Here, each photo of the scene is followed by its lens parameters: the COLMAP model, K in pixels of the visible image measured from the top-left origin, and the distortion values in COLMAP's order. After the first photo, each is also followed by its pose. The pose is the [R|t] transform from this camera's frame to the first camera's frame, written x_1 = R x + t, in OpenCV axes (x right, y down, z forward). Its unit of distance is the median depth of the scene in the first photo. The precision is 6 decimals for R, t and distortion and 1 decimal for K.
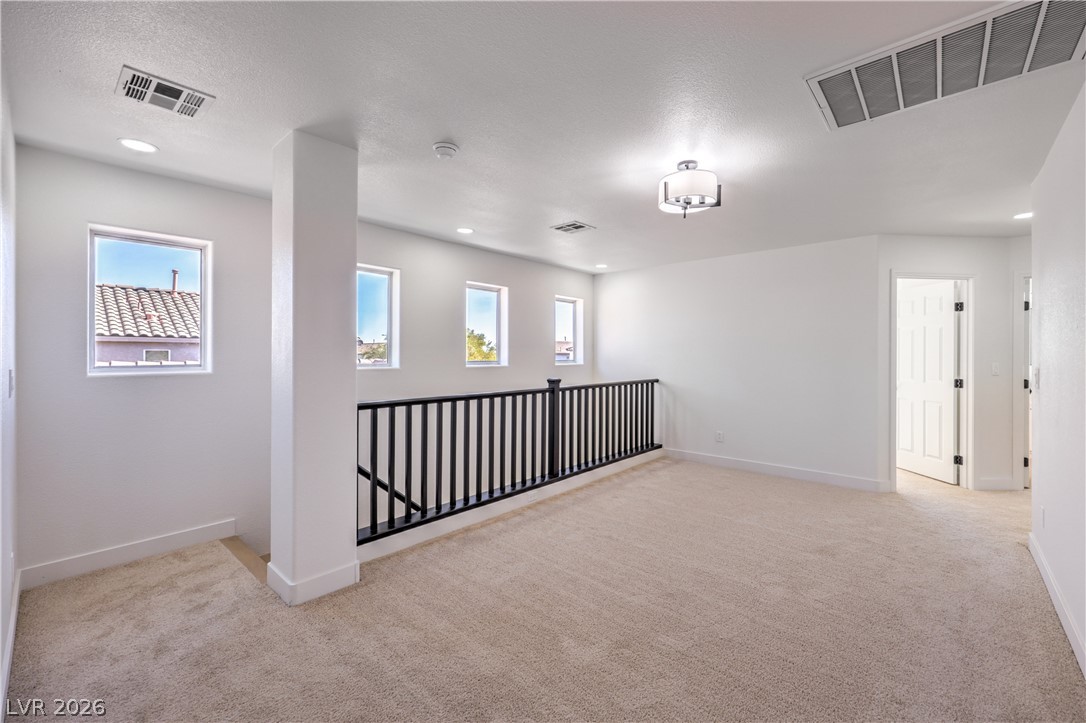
lens RADIAL K [[450.0, 0, 554.3], [0, 450.0, 353.4], [0, 0, 1]] dist [0.022913, -0.000080]
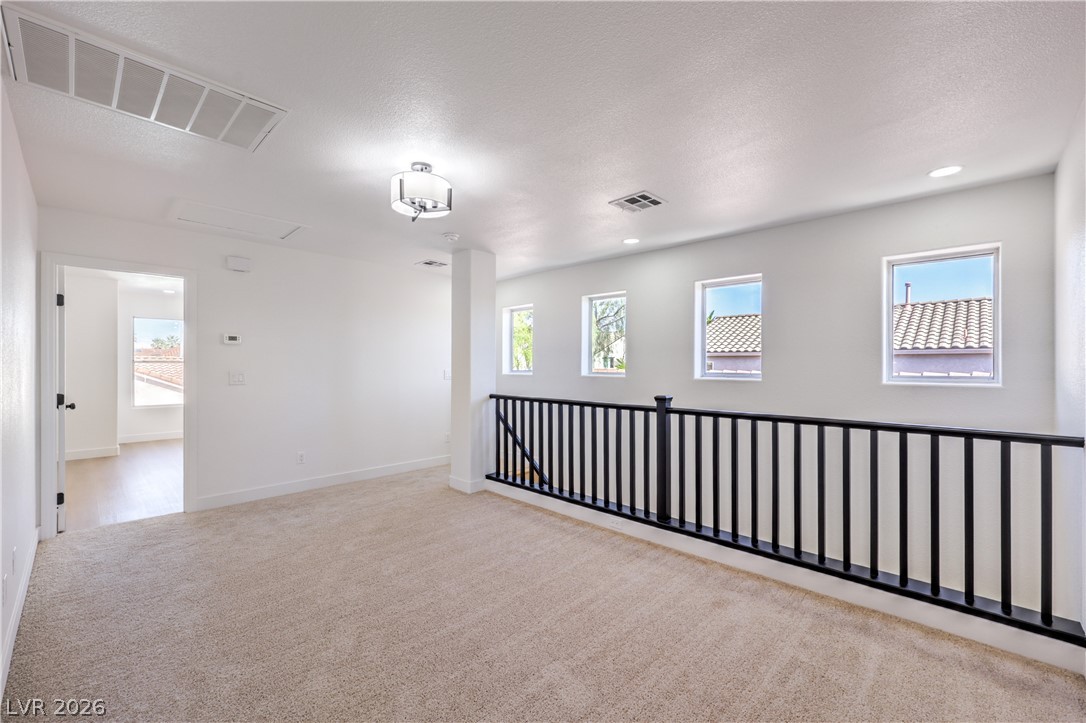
lens RADIAL K [[415.6, 0, 546.3], [0, 415.6, 365.9], [0, 0, 1]] dist [-0.001828, -0.000049]
pose [[-0.003340, 0.002251, -0.999992, 0.711420], [0.000279, 0.999997, 0.002250, 0.002879], [0.999994, -0.000271, -0.003341, 0.791893]]
